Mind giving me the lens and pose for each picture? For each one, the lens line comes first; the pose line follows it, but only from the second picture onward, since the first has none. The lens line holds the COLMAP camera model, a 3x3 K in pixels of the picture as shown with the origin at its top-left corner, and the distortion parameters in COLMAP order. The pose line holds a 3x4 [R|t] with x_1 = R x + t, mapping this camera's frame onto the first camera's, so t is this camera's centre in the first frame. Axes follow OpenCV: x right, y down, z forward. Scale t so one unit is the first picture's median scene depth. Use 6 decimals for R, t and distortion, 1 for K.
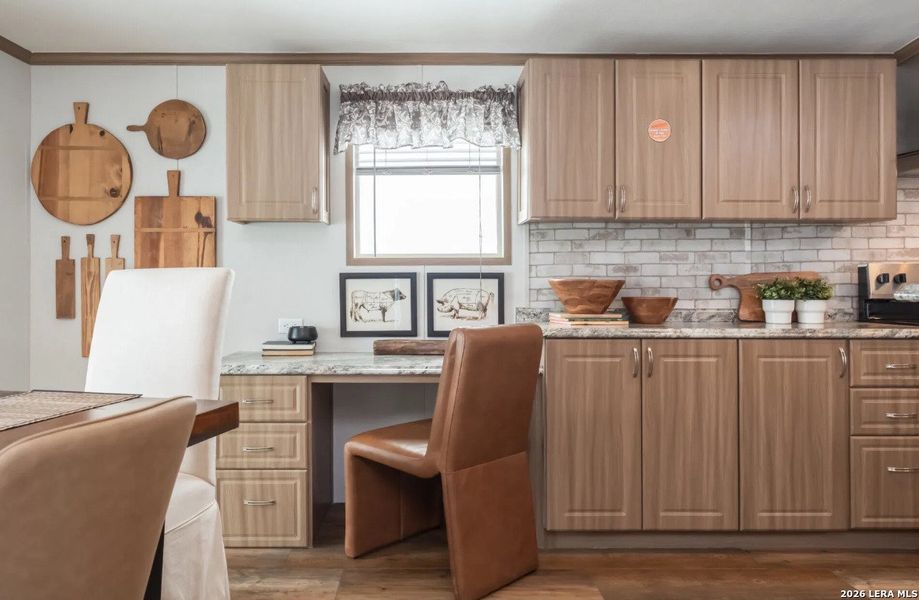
lens RADIAL K [[637.7, 0, 430.4], [0, 637.7, 278.4], [0, 0, 1]] dist [-0.003946, -0.000078]
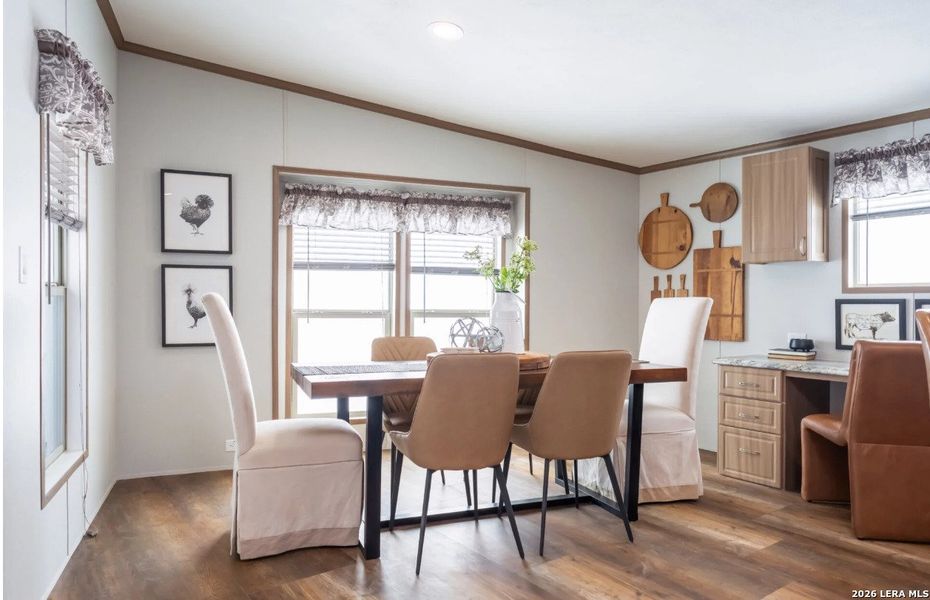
lens RADIAL K [[620.4, 0, 465.0], [0, 620.4, 300.0], [0, 0, 1]] dist [0.001359, 0.000273]
pose [[0.588829, 0.003114, -0.808252, 0.436158], [-0.002399, 0.999995, 0.002105, -0.007988], [0.808254, 0.000699, 0.588834, -0.343380]]
